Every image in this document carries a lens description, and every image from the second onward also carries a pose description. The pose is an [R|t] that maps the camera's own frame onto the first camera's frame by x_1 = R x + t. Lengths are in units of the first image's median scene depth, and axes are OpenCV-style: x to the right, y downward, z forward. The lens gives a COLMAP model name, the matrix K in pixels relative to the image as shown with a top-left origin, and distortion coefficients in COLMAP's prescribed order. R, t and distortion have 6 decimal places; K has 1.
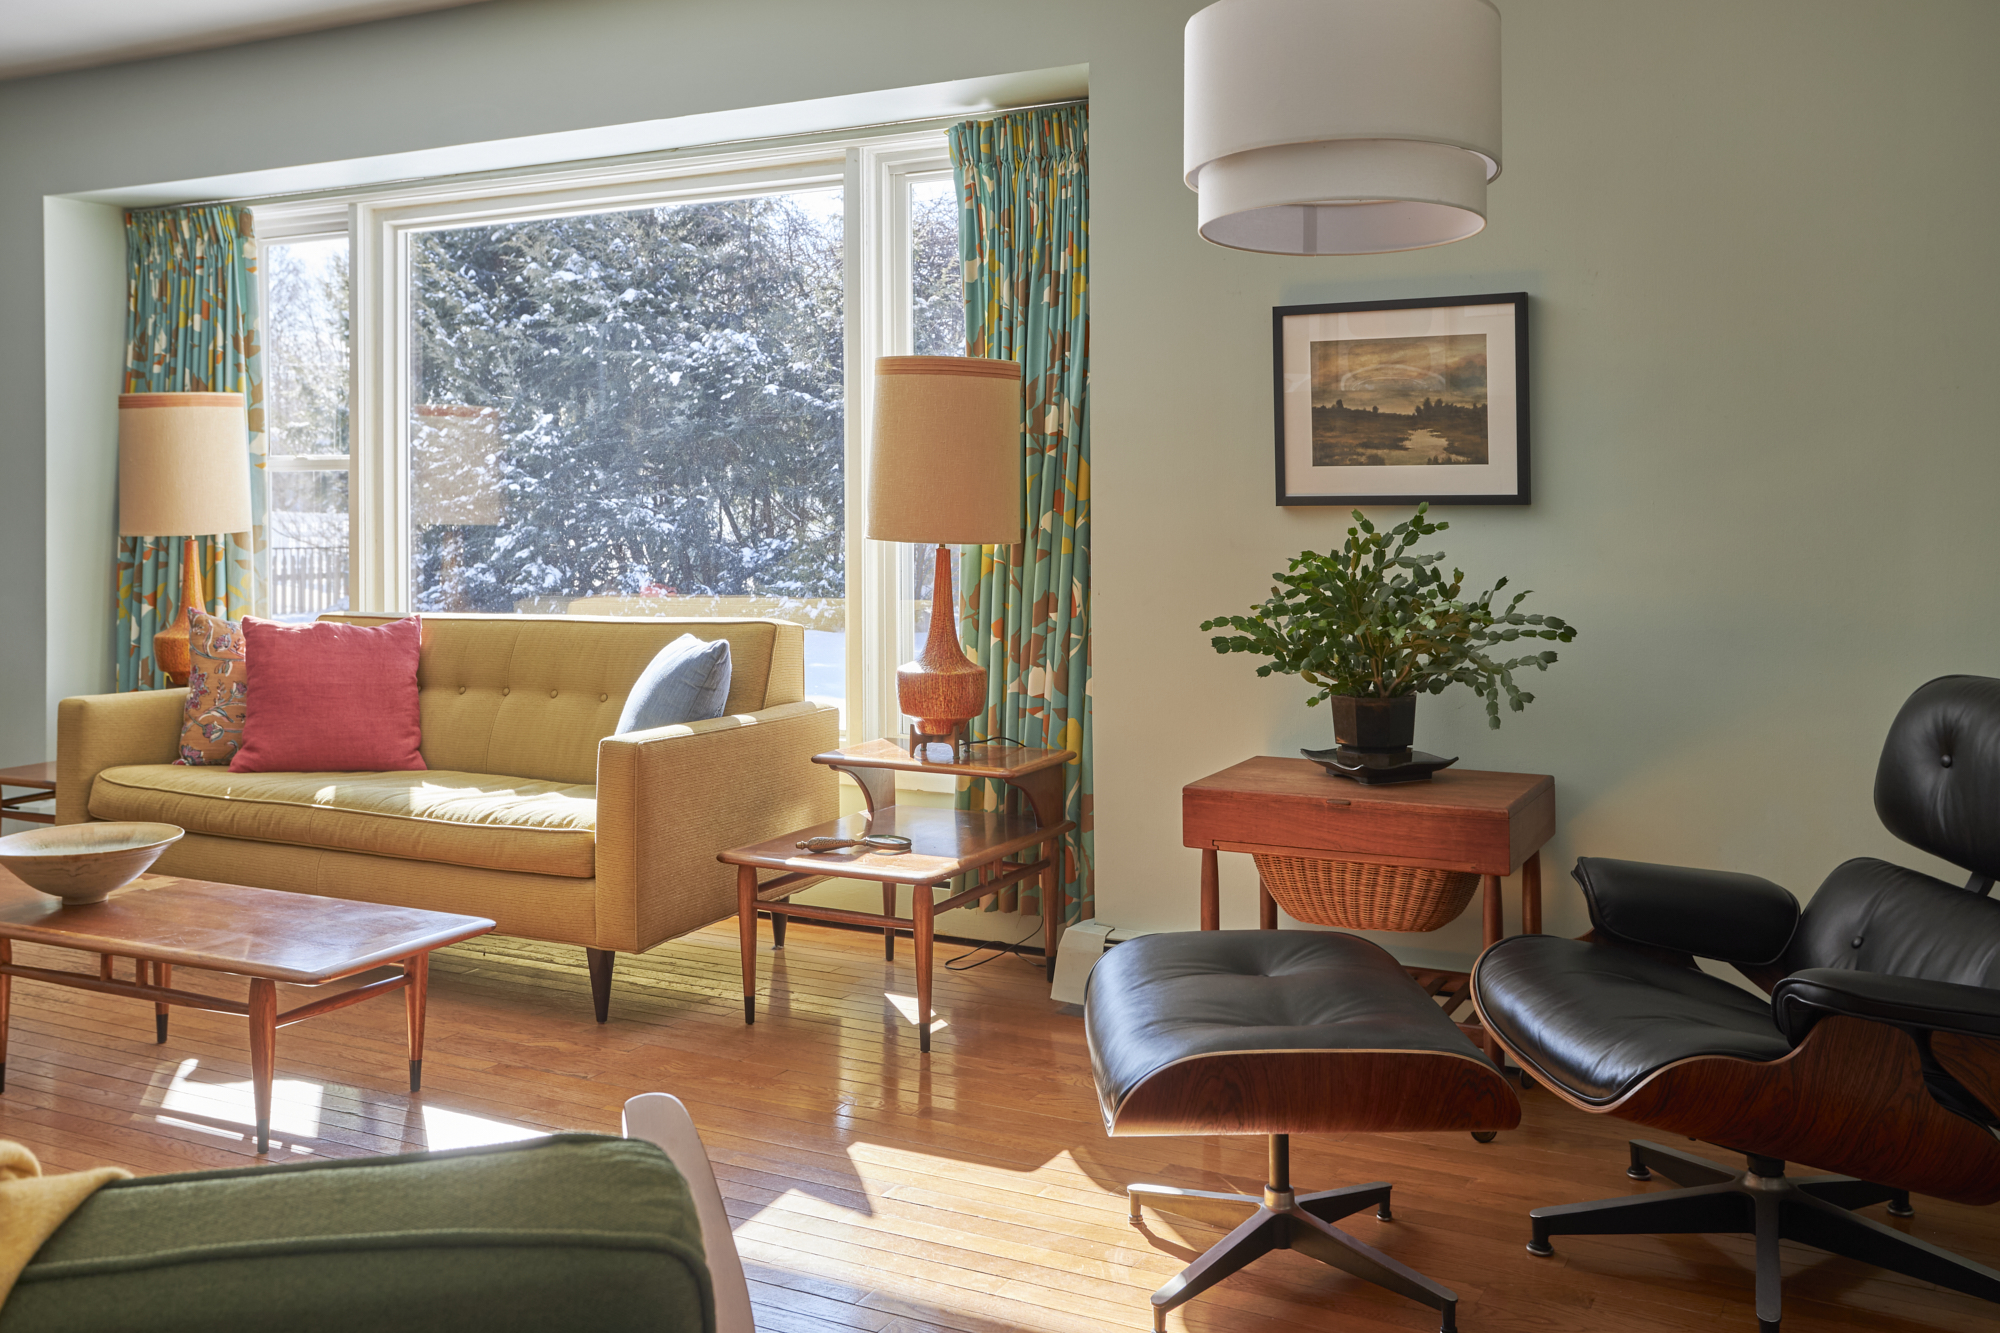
lens RADIAL K [[1855.4, 0, 1005.5], [0, 1855.4, 468.9], [0, 0, 1]] dist [0.019429, 0.000000]
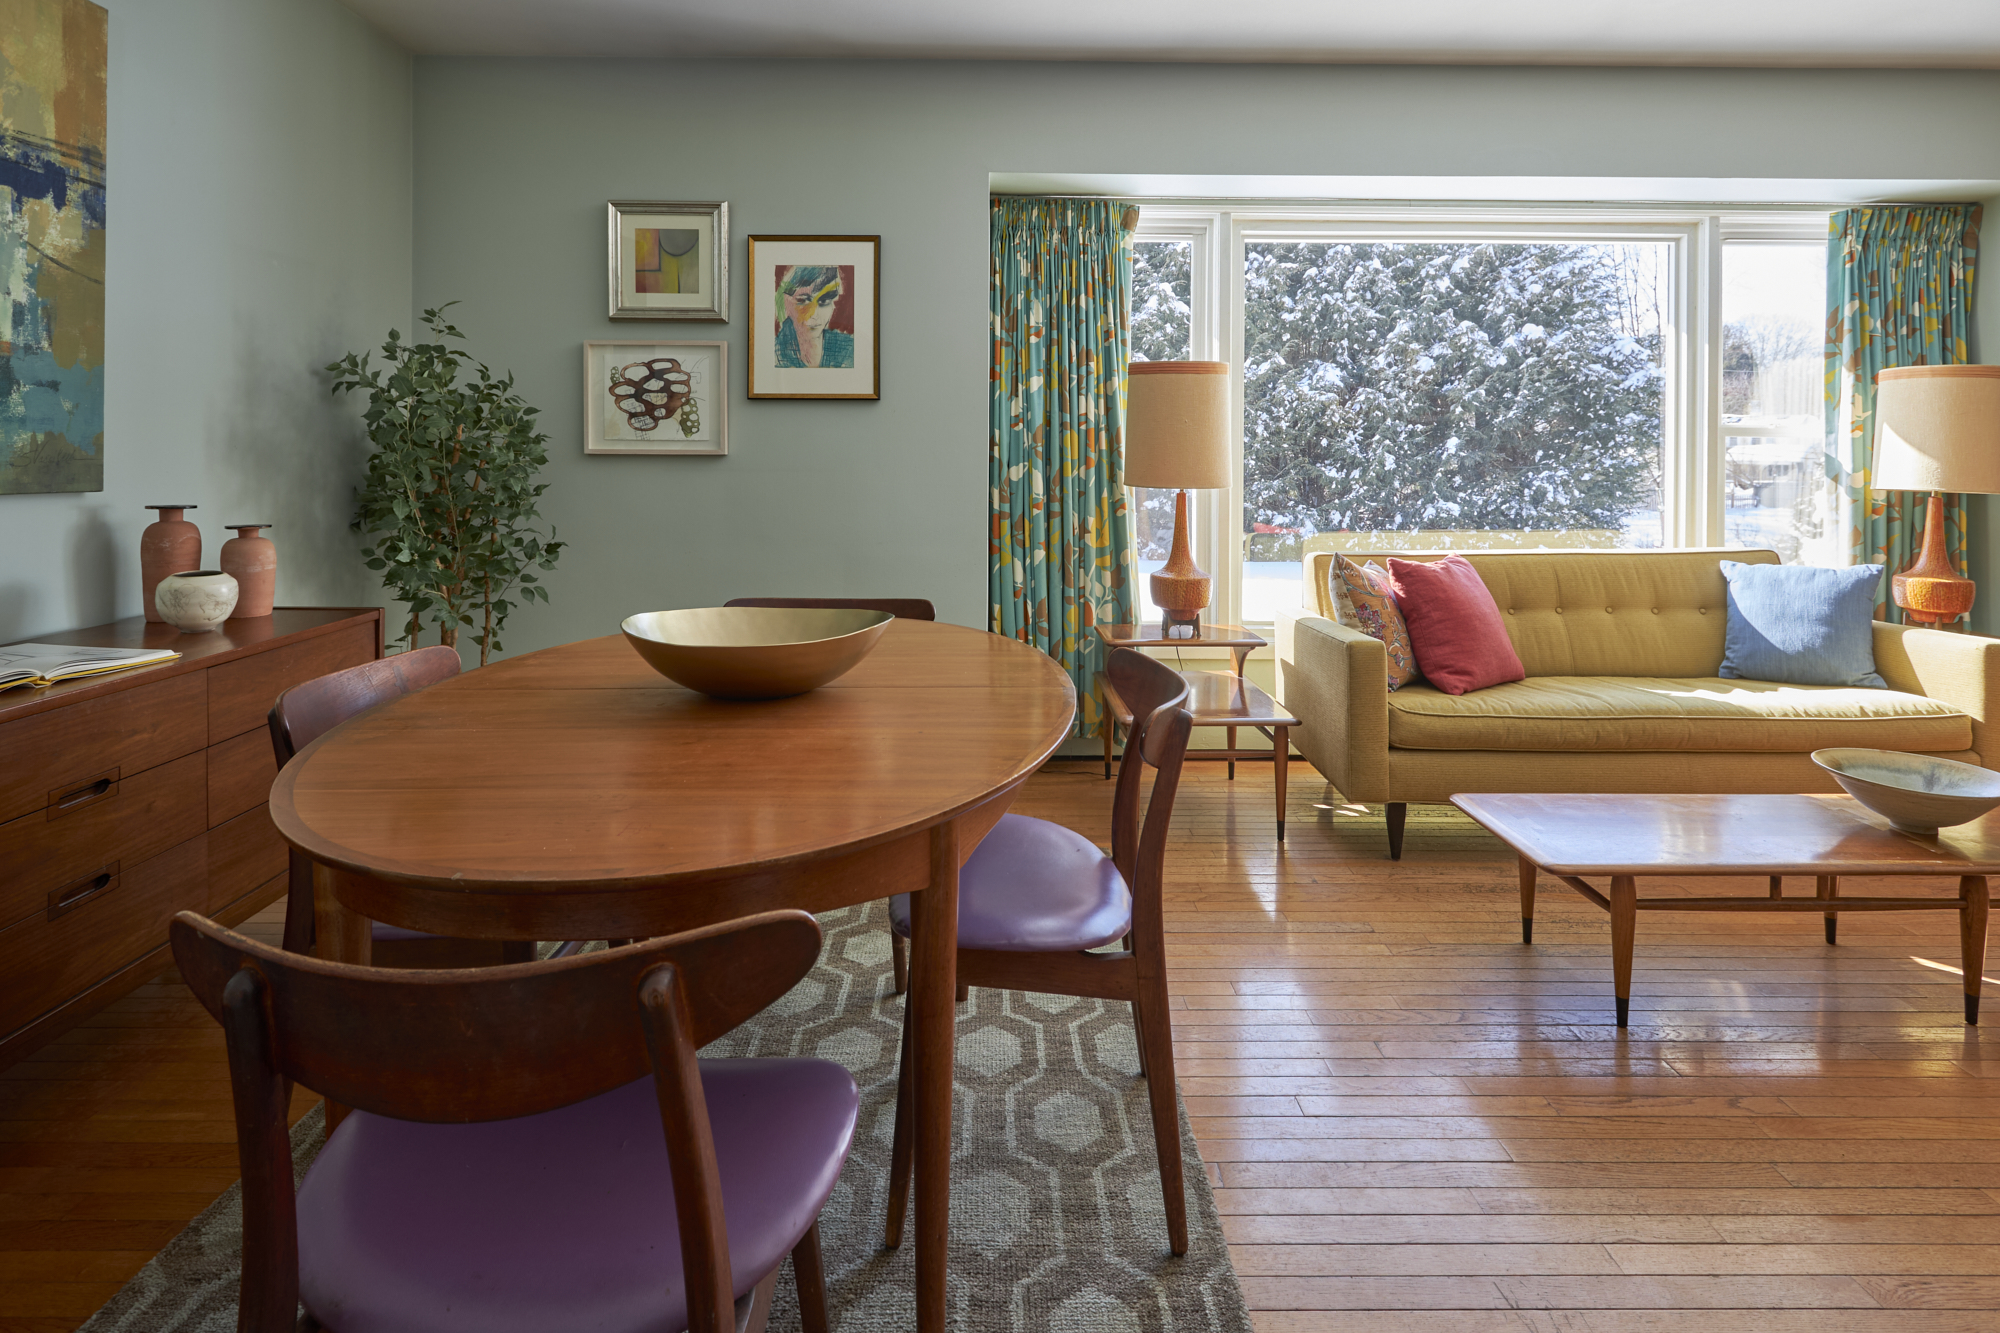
lens RADIAL K [[1064.4, 0, 983.2], [0, 1064.4, 448.1], [0, 0, 1]] dist [-0.006241, -0.000734]
pose [[0.870825, 0.014917, 0.491367, -1.331336], [-0.016048, 0.999869, -0.001913, 0.021354], [-0.491331, -0.006219, 0.870951, 0.771833]]
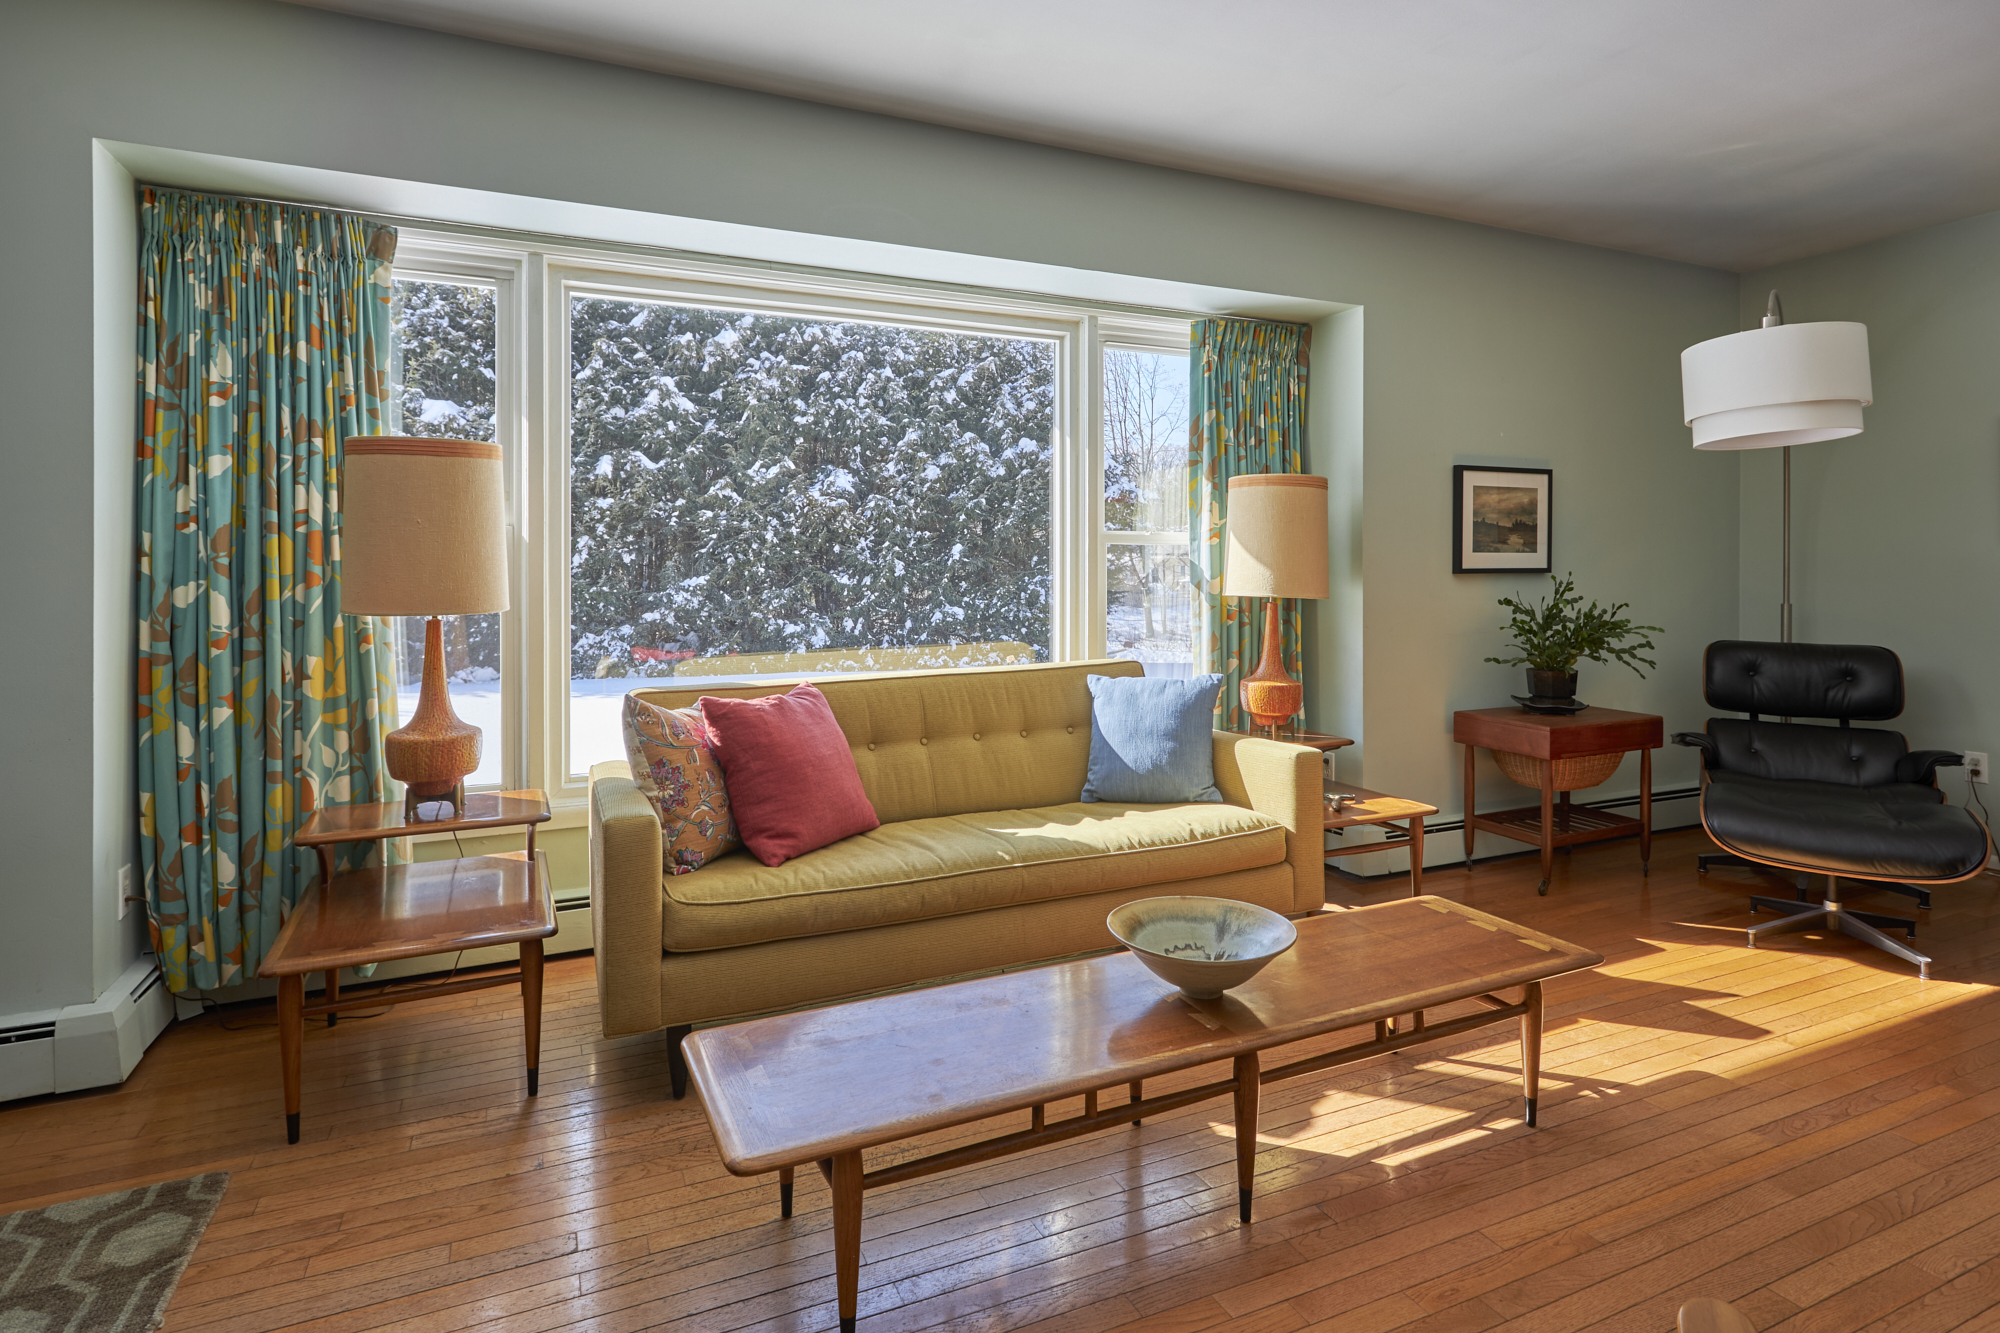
lens RADIAL K [[1103.4, 0, 983.4], [0, 1103.4, 544.7], [0, 0, 1]] dist [0.003646, -0.000984]
pose [[0.586822, 0.019984, 0.809469, -1.068426], [-0.010623, 0.999799, -0.016983, 0.015676], [-0.809646, 0.001367, 0.586916, 0.800826]]
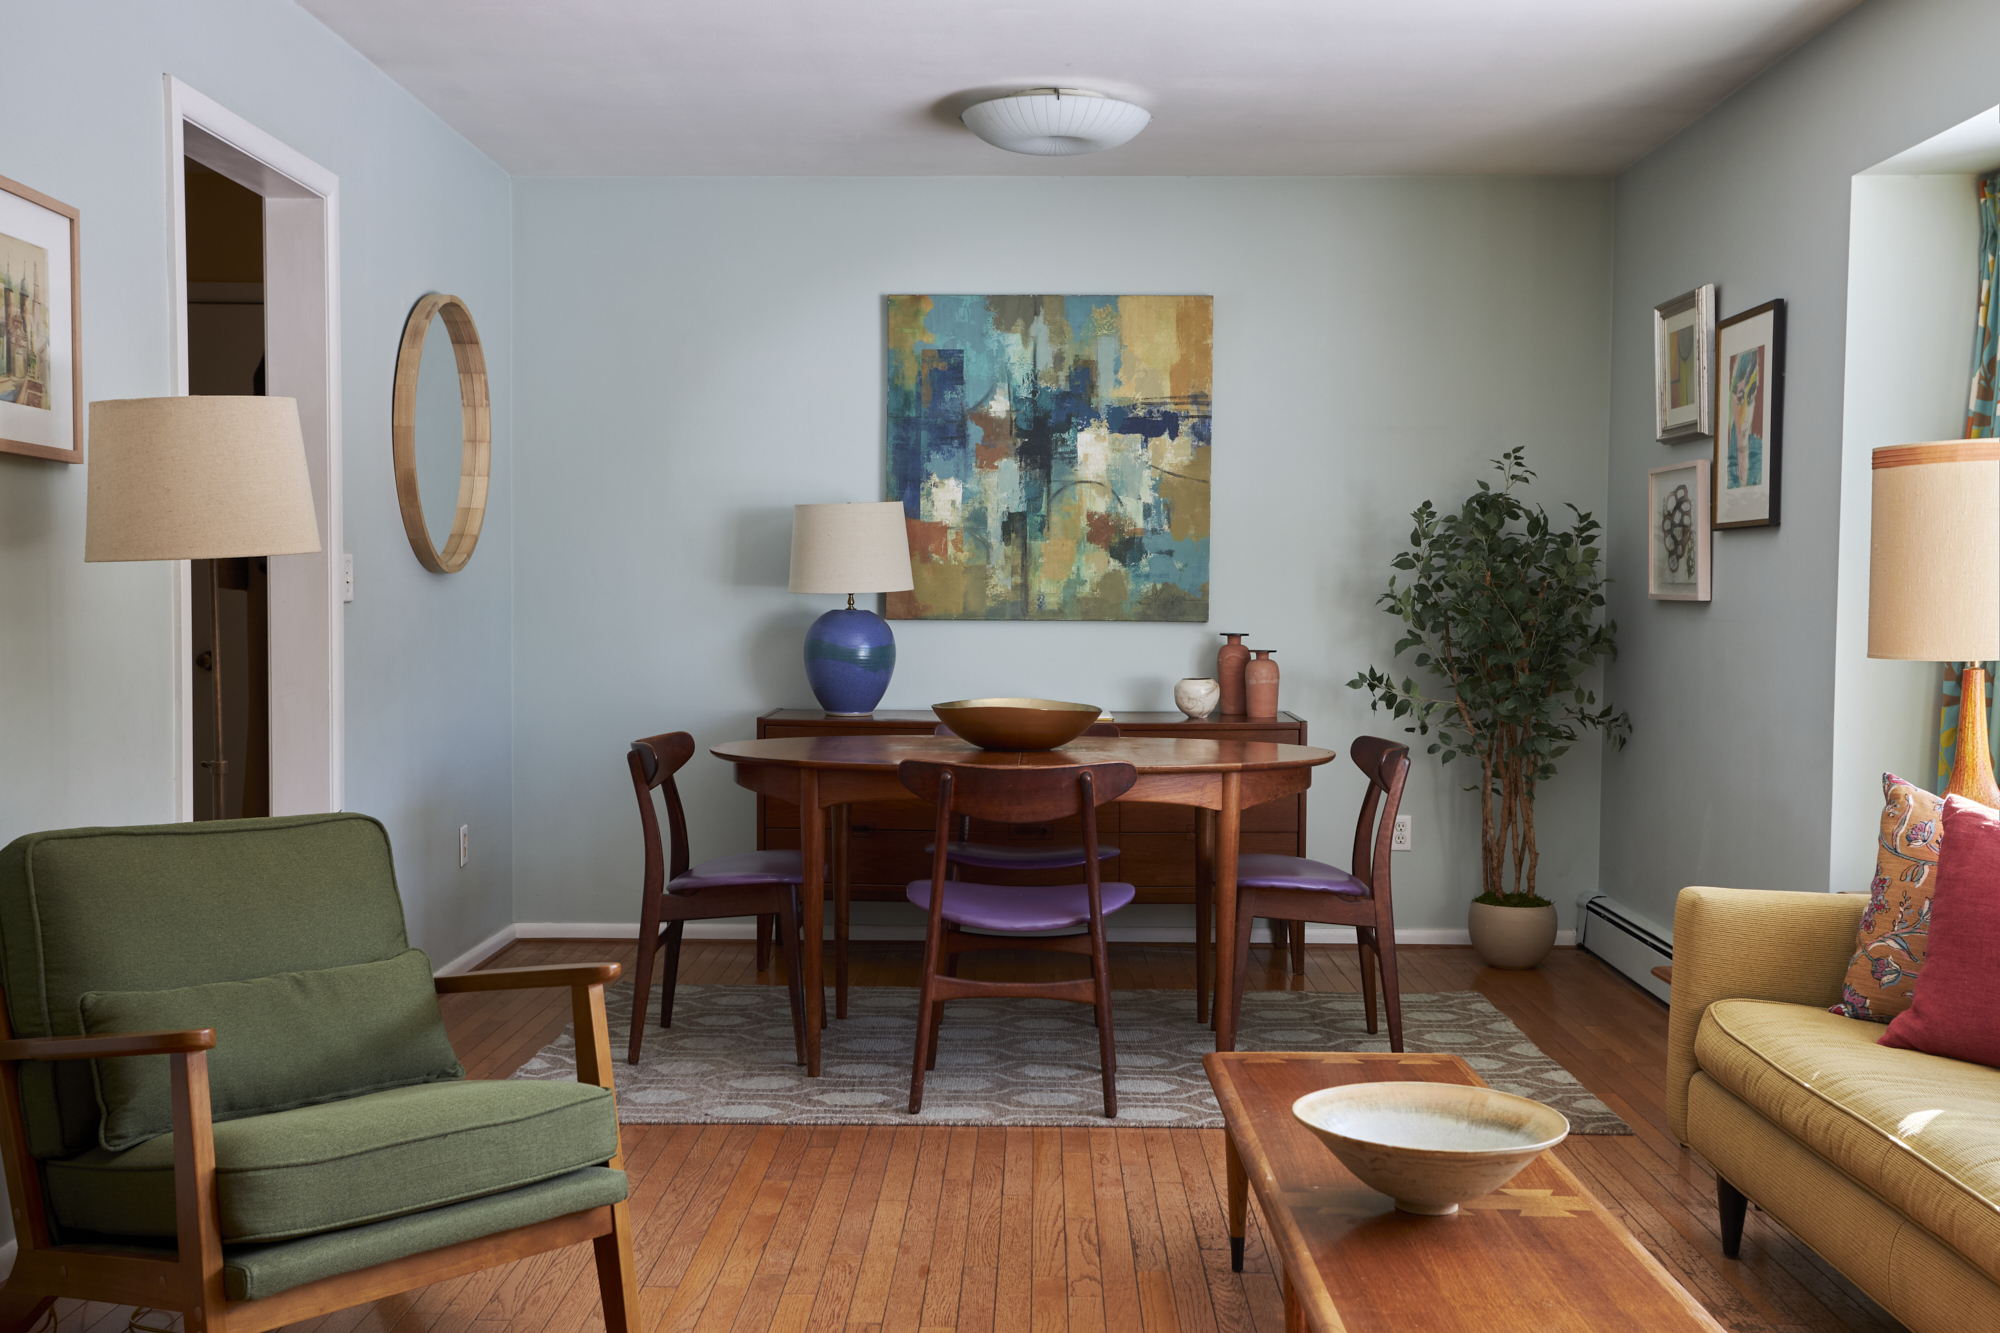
lens RADIAL K [[2091.4, 0, 984.7], [0, 2091.4, 685.3], [0, 0, 1]] dist [0.027478, 0.000000]
pose [[0.456156, 0.051946, -0.888382, 0.089144], [-0.003740, 0.998398, 0.056459, 0.006297], [0.889892, -0.022431, 0.455620, 0.552918]]
